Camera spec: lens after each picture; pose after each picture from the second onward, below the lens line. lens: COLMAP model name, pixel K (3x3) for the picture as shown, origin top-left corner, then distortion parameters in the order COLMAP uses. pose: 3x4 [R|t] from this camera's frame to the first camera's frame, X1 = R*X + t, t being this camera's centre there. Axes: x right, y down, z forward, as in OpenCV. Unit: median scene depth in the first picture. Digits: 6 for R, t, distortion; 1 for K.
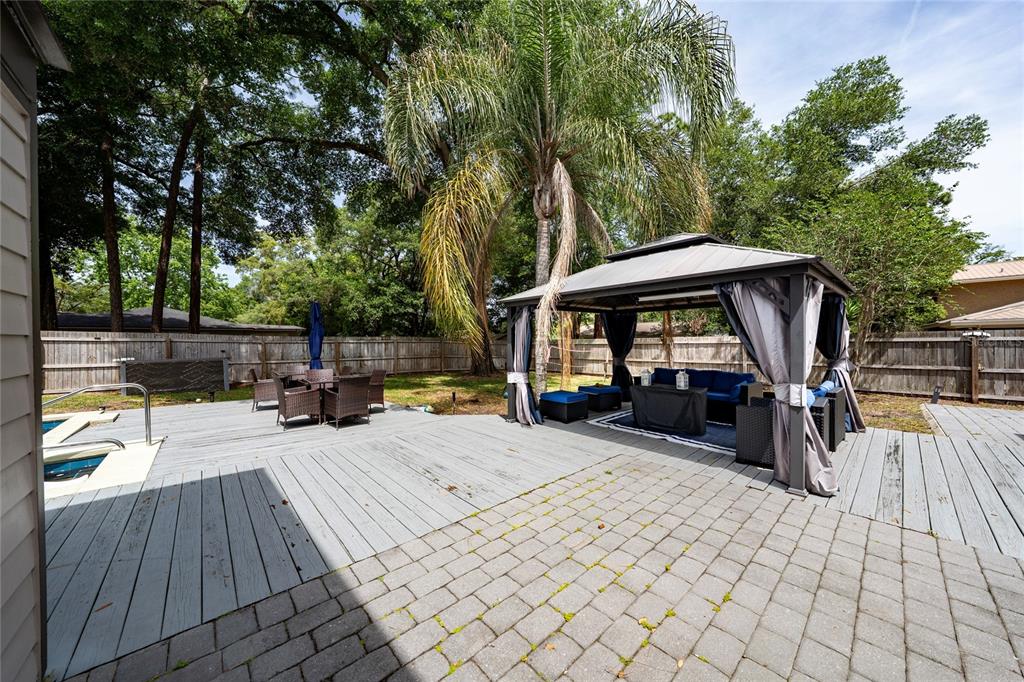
lens RADIAL K [[348.9, 0, 511.6], [0, 348.9, 340.4], [0, 0, 1]] dist [-0.007324, -0.000066]
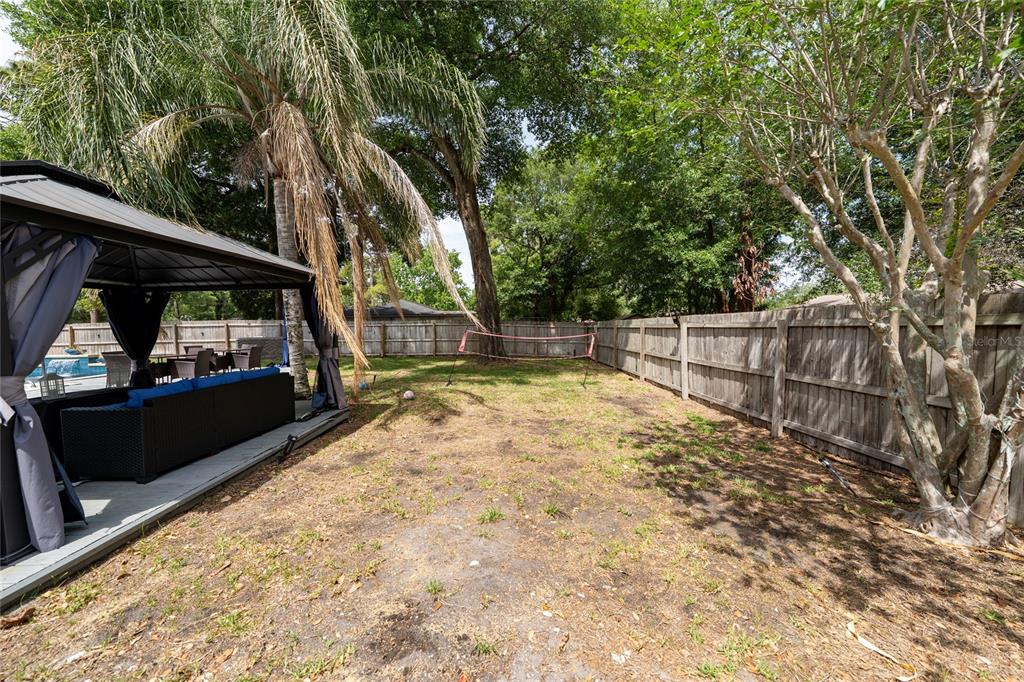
lens RADIAL K [[348.9, 0, 508.3], [0, 348.9, 344.4], [0, 0, 1]] dist [-0.007324, -0.000066]
pose [[0.752830, 0.033877, -0.657343, 0.640129], [0.007251, 0.998187, 0.059747, 0.001800], [0.658175, -0.049746, 0.751219, 0.456067]]
